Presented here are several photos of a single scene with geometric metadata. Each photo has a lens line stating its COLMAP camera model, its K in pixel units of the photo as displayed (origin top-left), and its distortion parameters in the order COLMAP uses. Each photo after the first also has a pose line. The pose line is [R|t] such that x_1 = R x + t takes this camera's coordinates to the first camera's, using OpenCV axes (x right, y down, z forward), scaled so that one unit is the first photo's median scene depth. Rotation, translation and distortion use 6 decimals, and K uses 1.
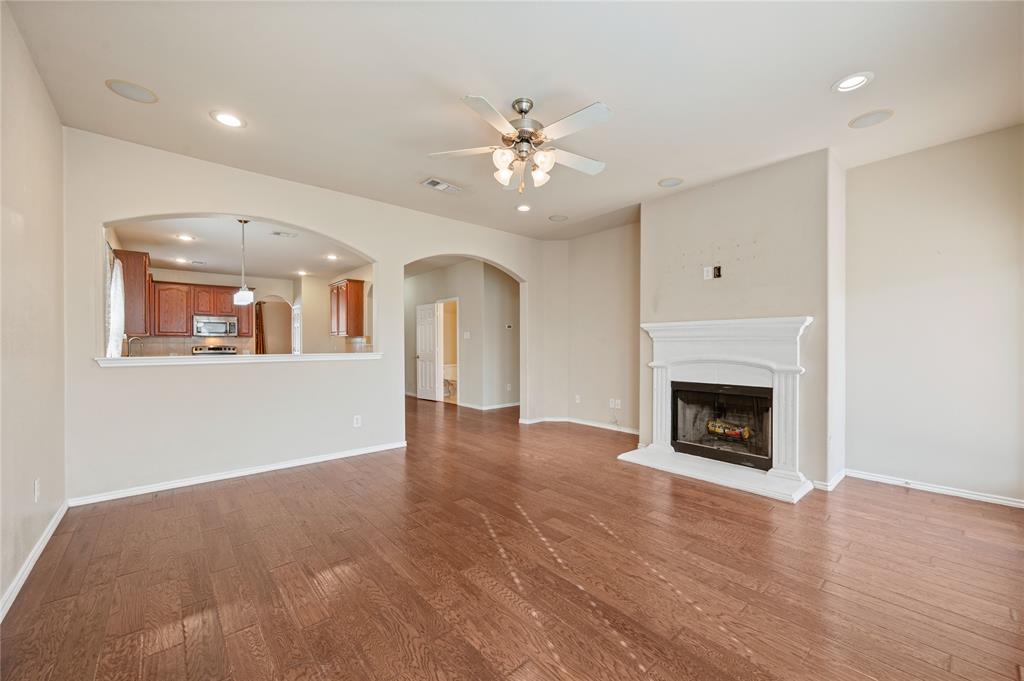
lens RADIAL K [[402.6, 0, 505.5], [0, 402.6, 344.9], [0, 0, 1]] dist [-0.005808, 0.000983]
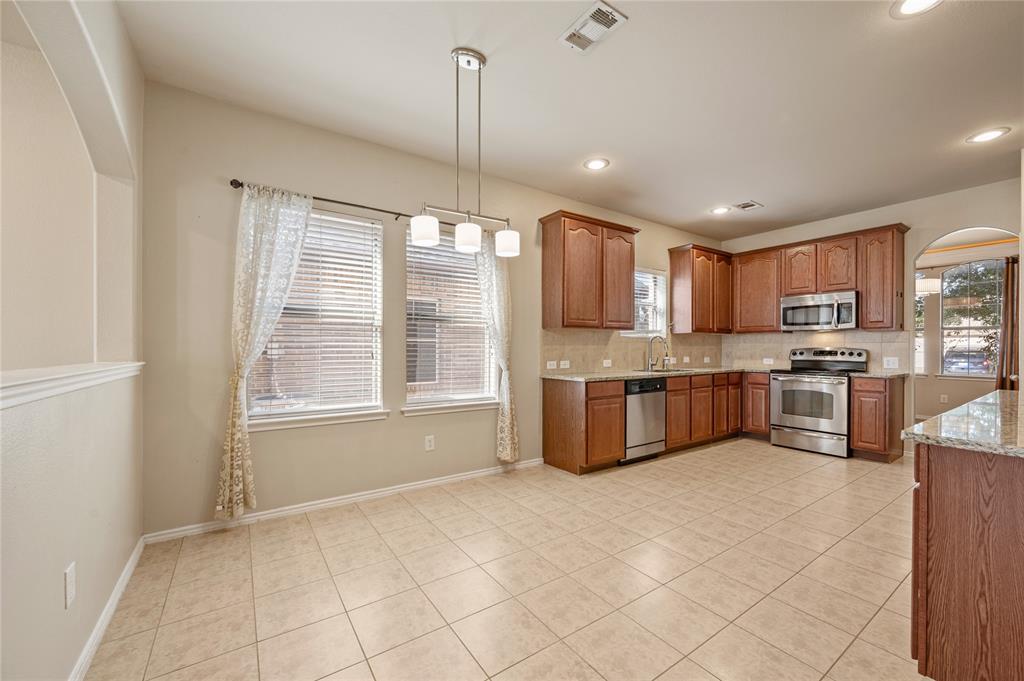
lens RADIAL K [[402.6, 0, 537.2], [0, 402.6, 349.5], [0, 0, 1]] dist [-0.005808, 0.000983]
pose [[-0.064350, 0.016086, -0.997798, -0.284703], [-0.009191, 0.999818, 0.016712, -0.000797], [0.997885, 0.010246, -0.064190, 1.321105]]
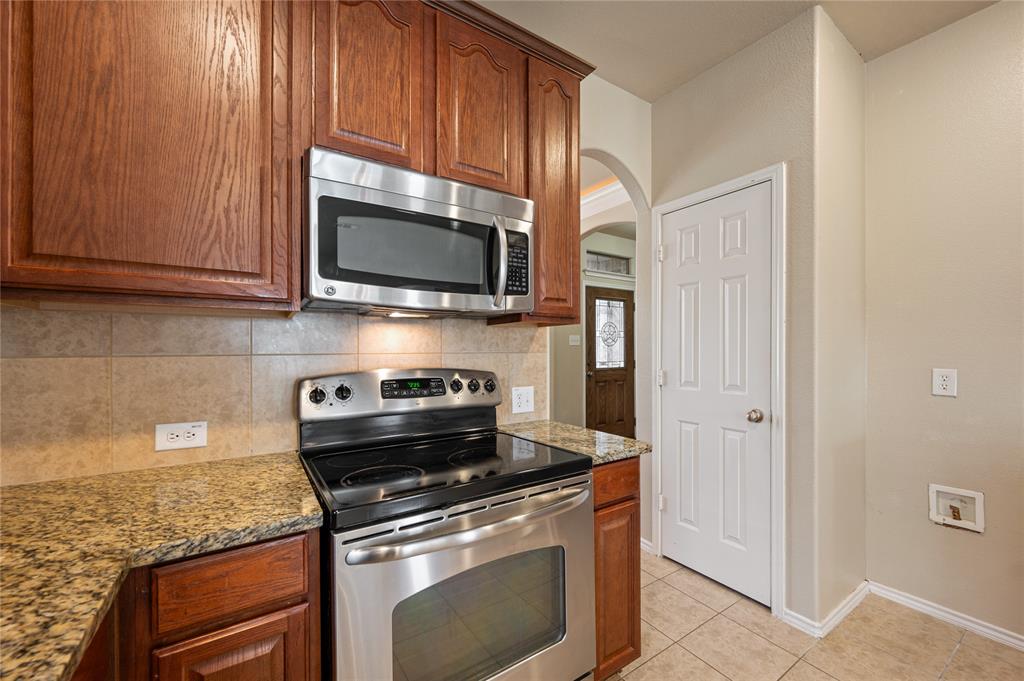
lens RADIAL K [[402.6, 0, 517.9], [0, 402.6, 347.9], [0, 0, 1]] dist [-0.005808, 0.000983]
pose [[0.991943, -0.000400, -0.126688, -1.357212], [-0.002624, 0.999716, -0.023706, -0.005891], [0.126662, 0.023847, 0.991659, 1.725907]]
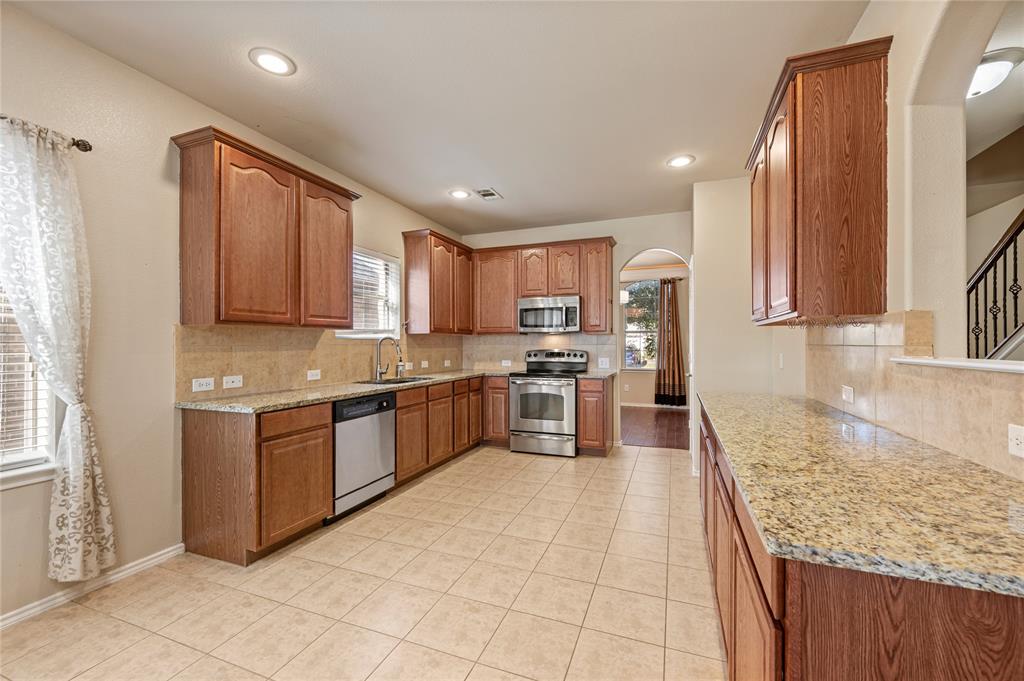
lens RADIAL K [[402.6, 0, 523.0], [0, 402.6, 343.9], [0, 0, 1]] dist [-0.005808, 0.000983]
pose [[0.488900, 0.006309, -0.872317, -0.498263], [-0.009923, 0.999949, 0.001670, -0.011793], [0.872283, 0.007839, 0.488938, 1.408094]]
